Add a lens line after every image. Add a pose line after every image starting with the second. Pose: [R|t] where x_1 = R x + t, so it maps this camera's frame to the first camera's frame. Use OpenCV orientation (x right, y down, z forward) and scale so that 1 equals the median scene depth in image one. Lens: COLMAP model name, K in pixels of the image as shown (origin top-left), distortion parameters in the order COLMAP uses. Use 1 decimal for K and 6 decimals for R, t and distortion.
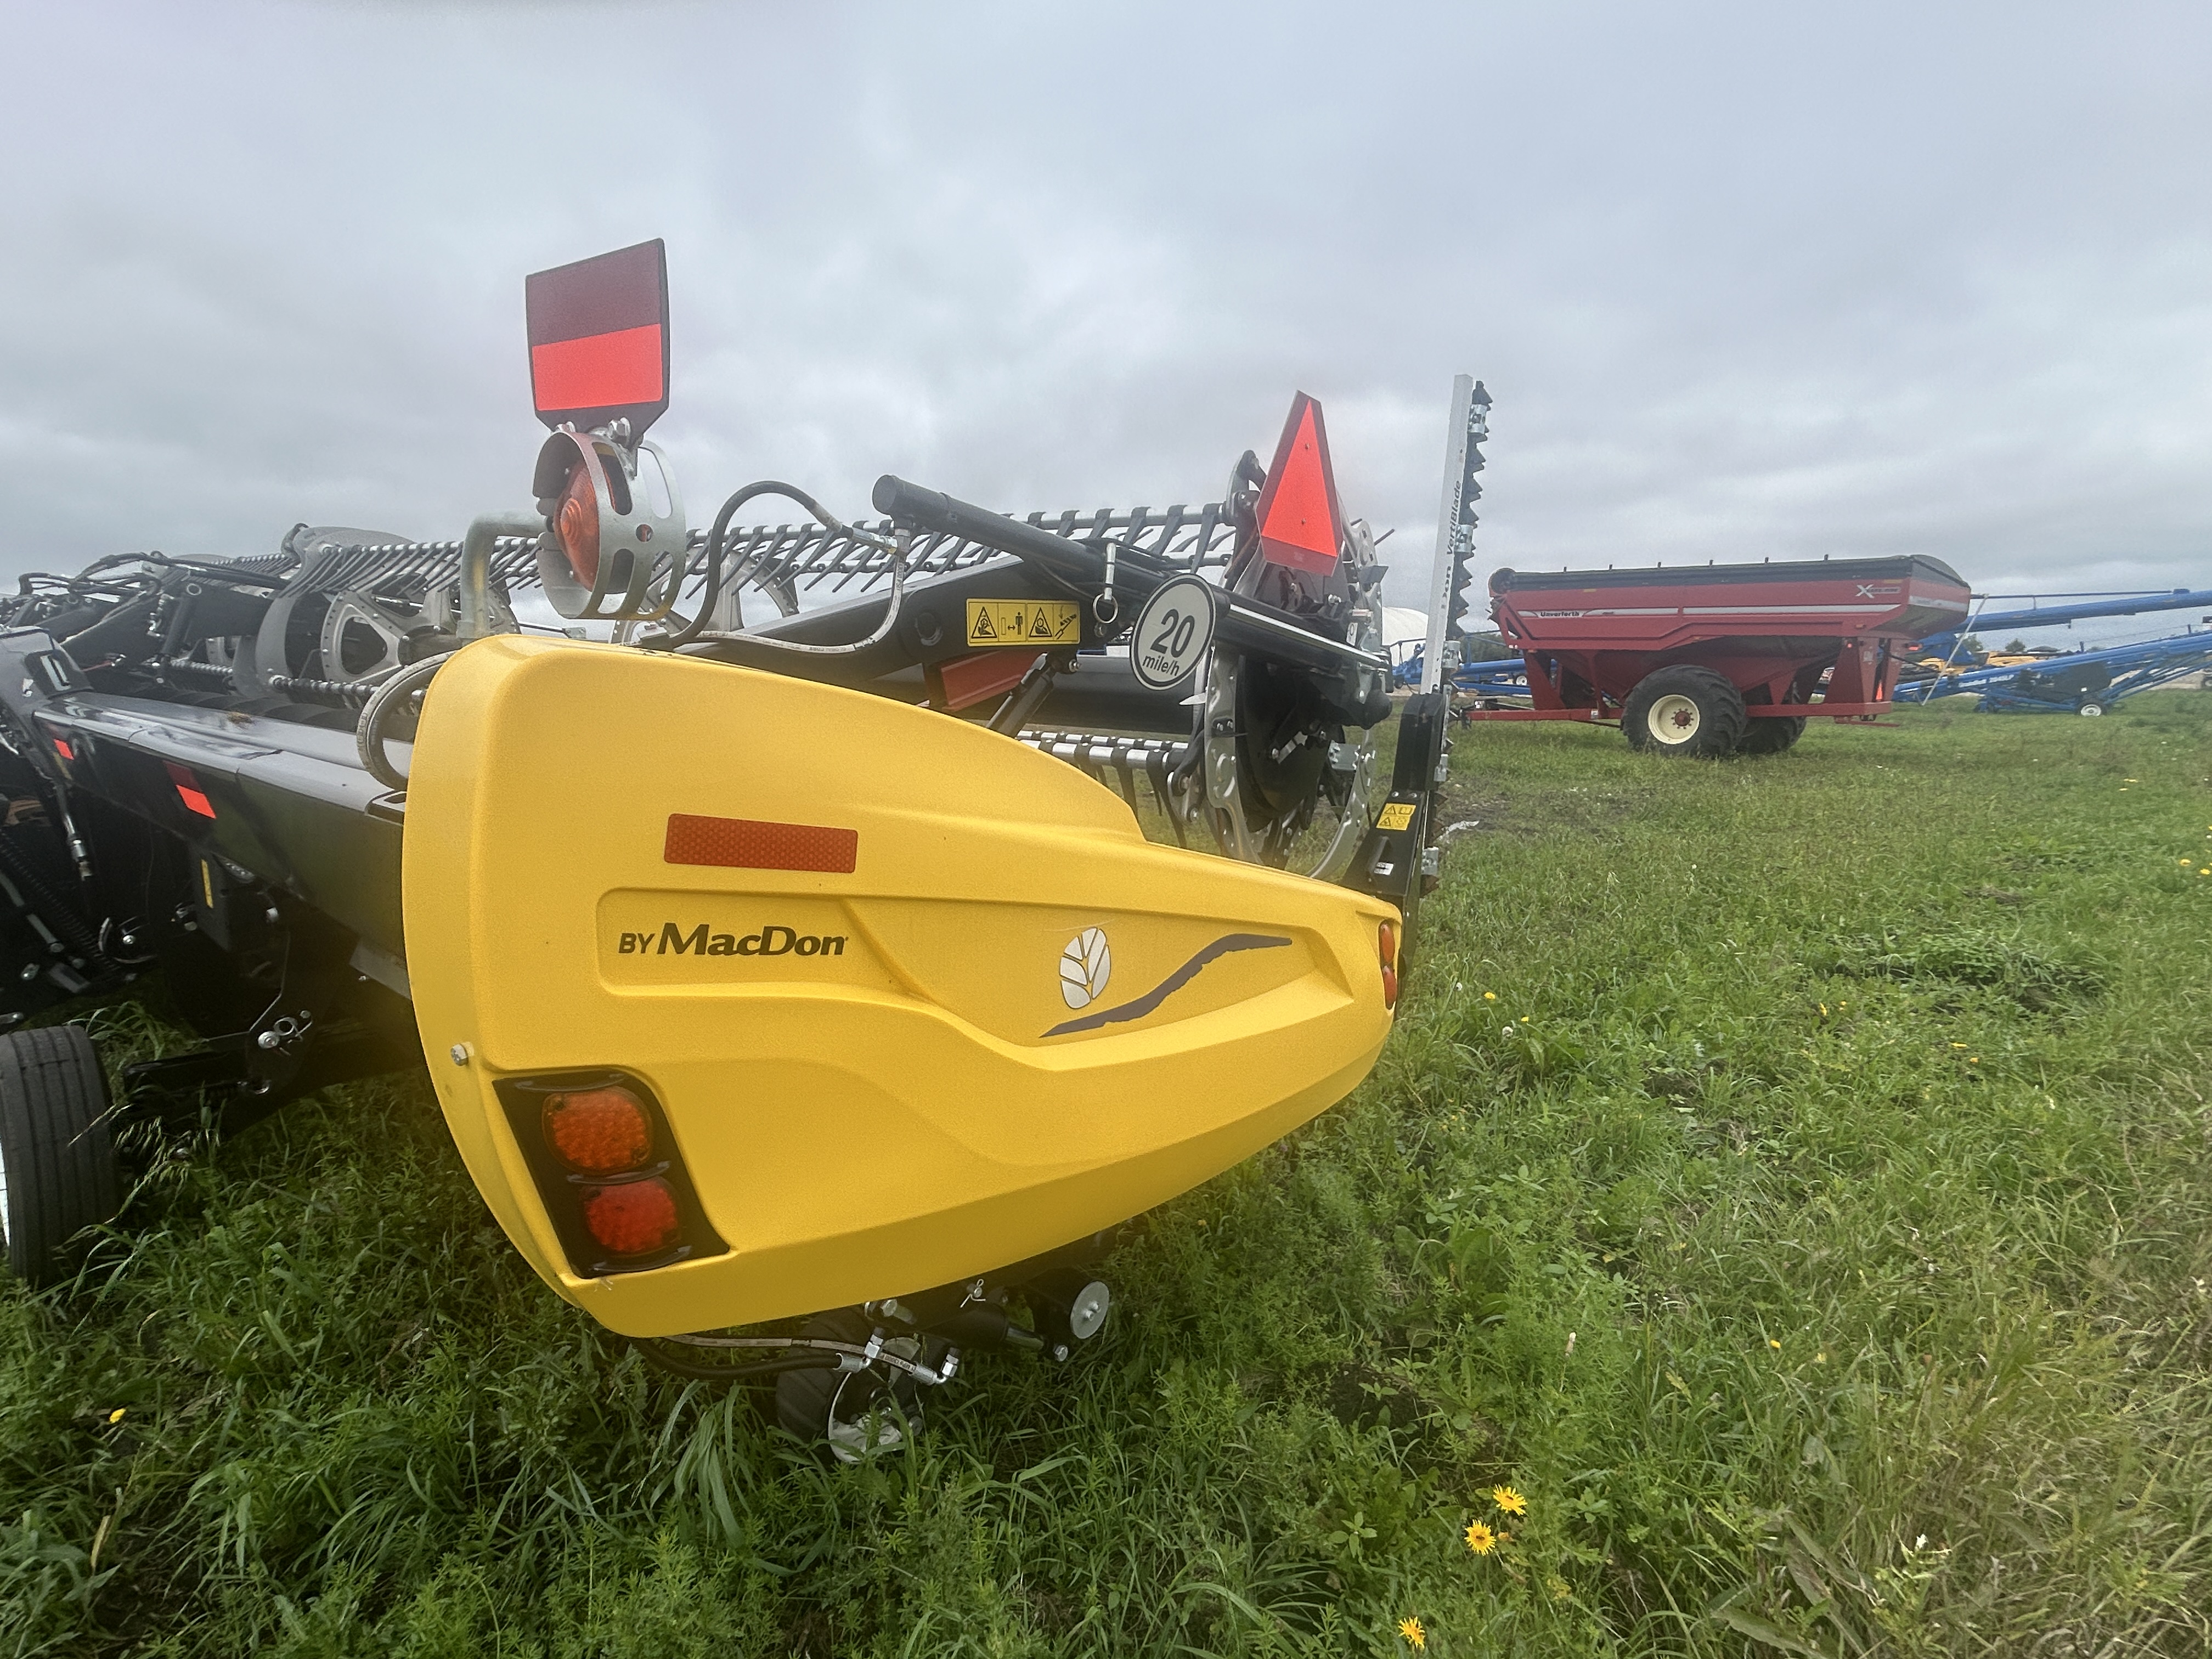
lens RADIAL K [[1100.2, 0, 1106.0], [0, 1100.2, 829.5], [0, 0, 1]] dist [0.003294, -0.000148]
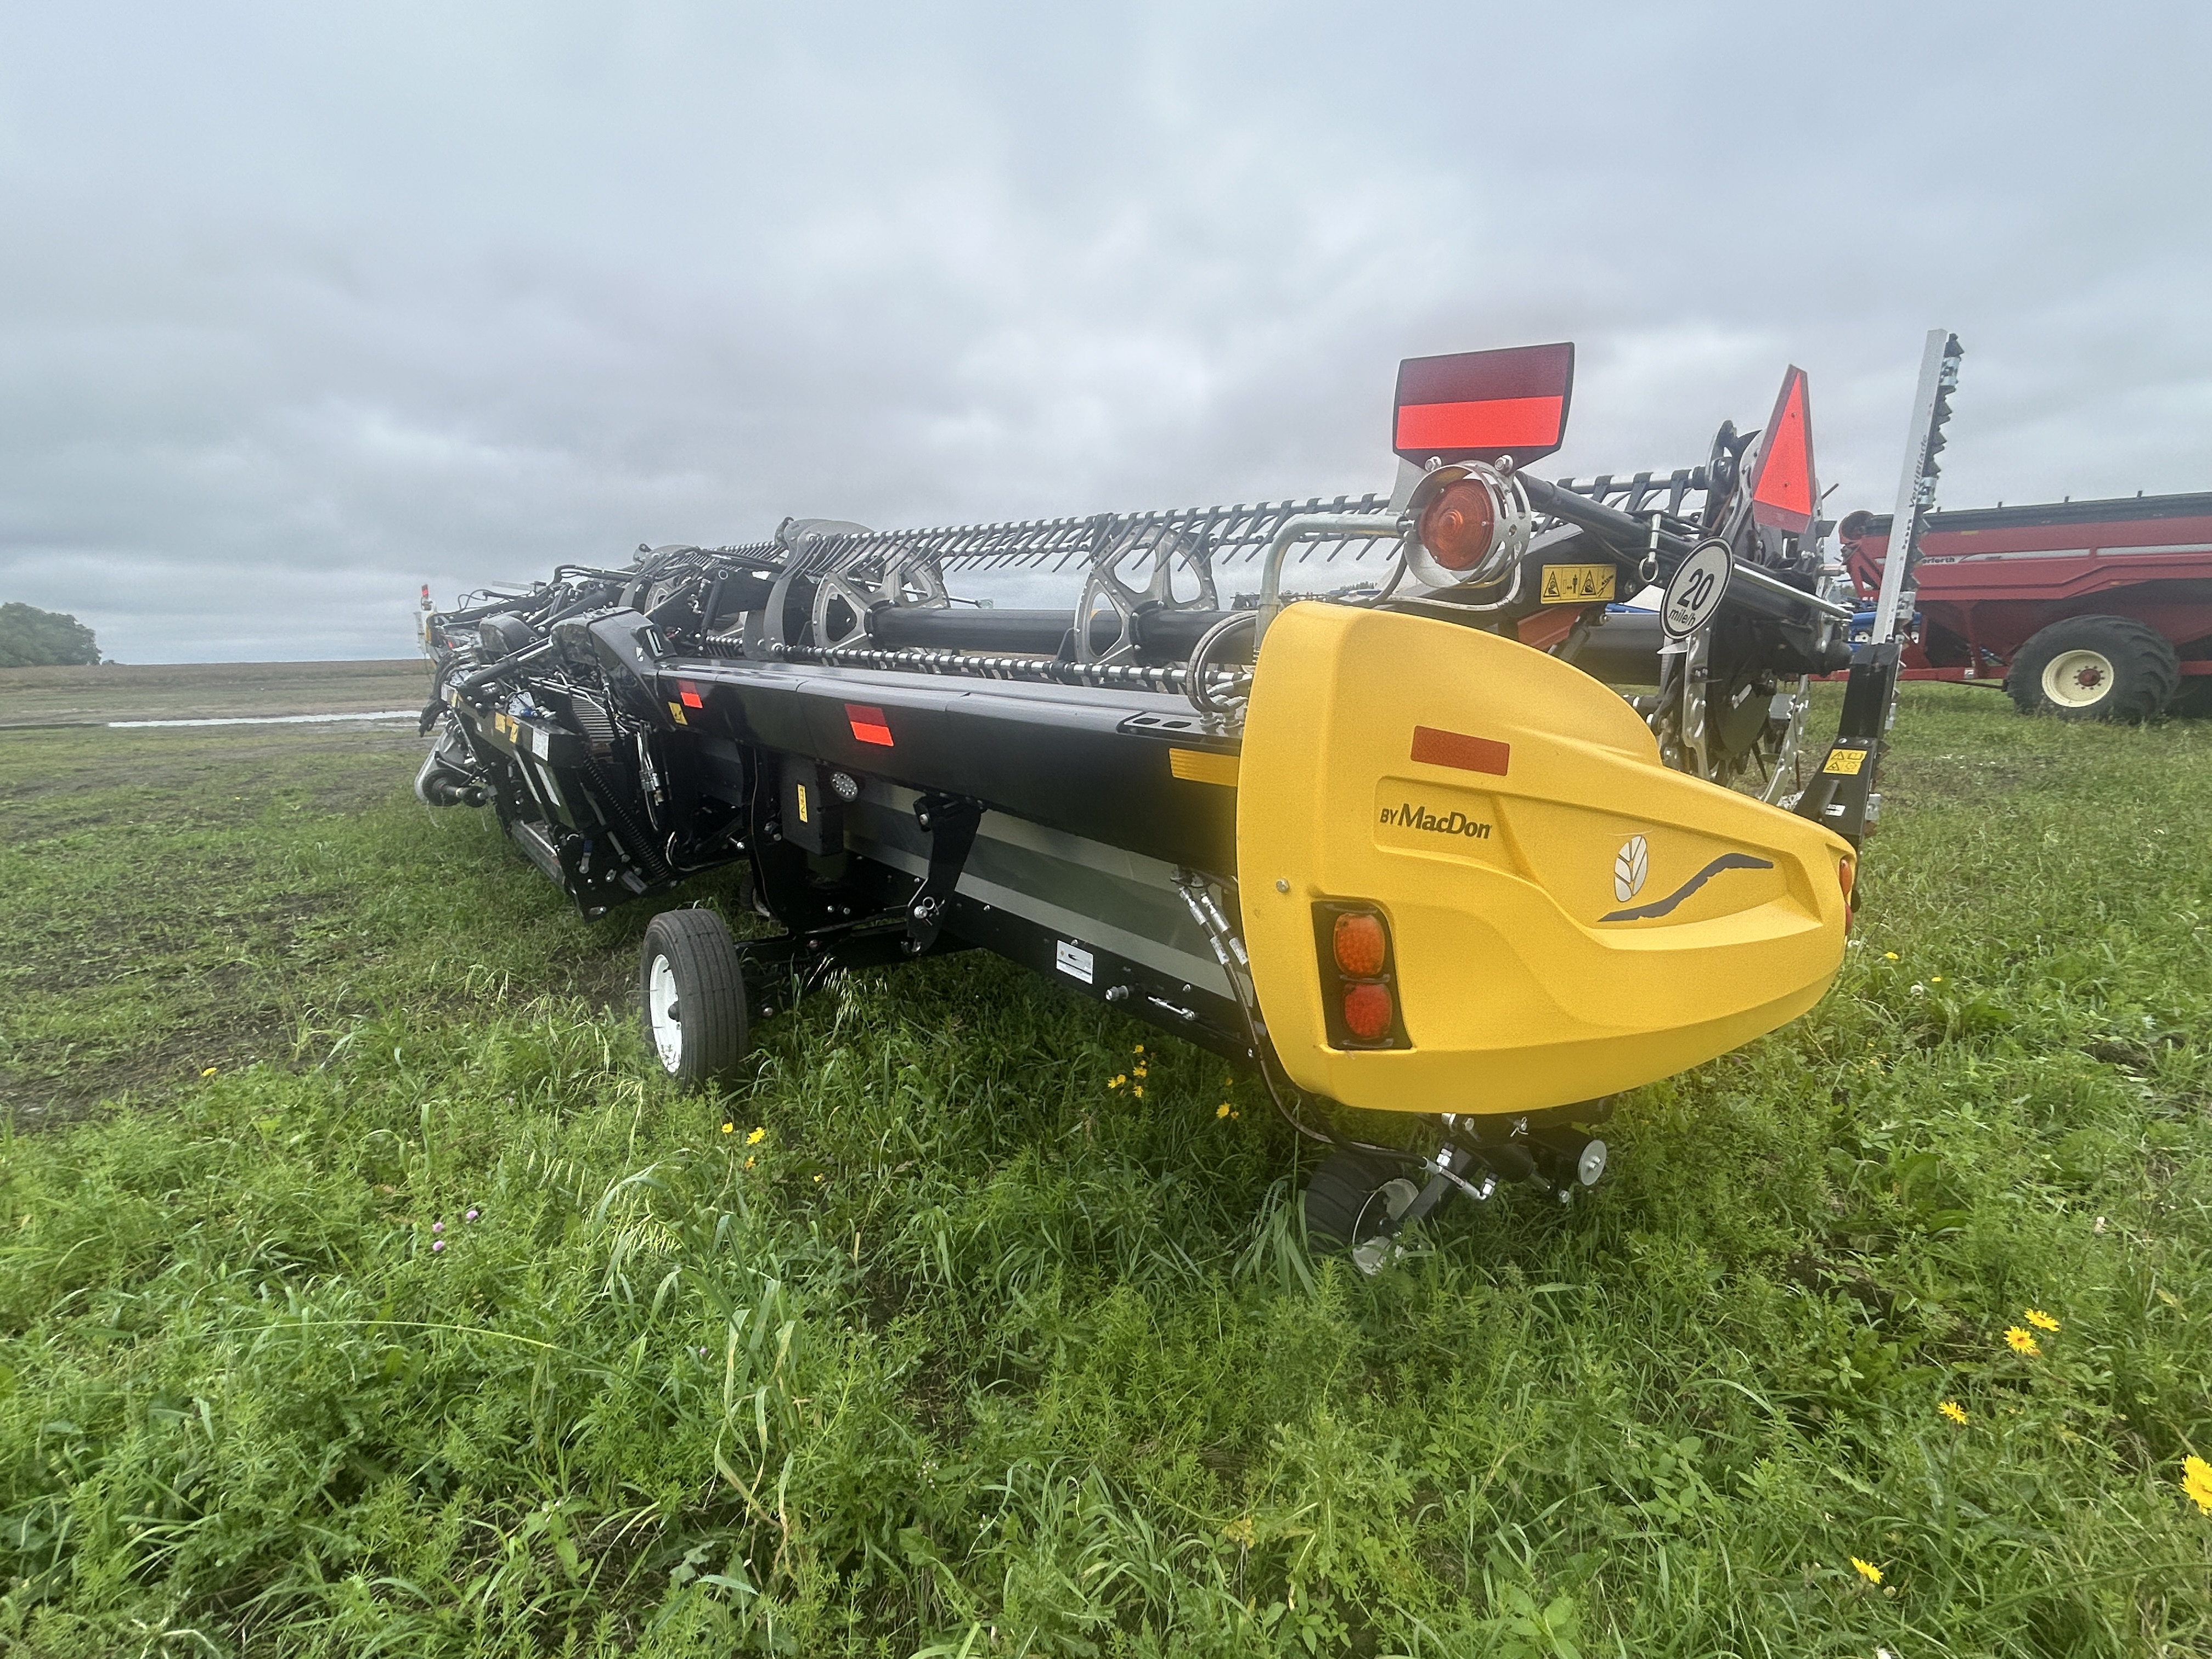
lens RADIAL K [[1098.9, 0, 1106.0], [0, 1098.9, 829.5], [0, 0, 1]] dist [-0.007007, 0.010875]
pose [[0.972416, 0.026689, -0.231722, -0.194937], [-0.019335, 0.999236, 0.033951, 0.034148], [0.232451, -0.028535, 0.972189, -0.200730]]
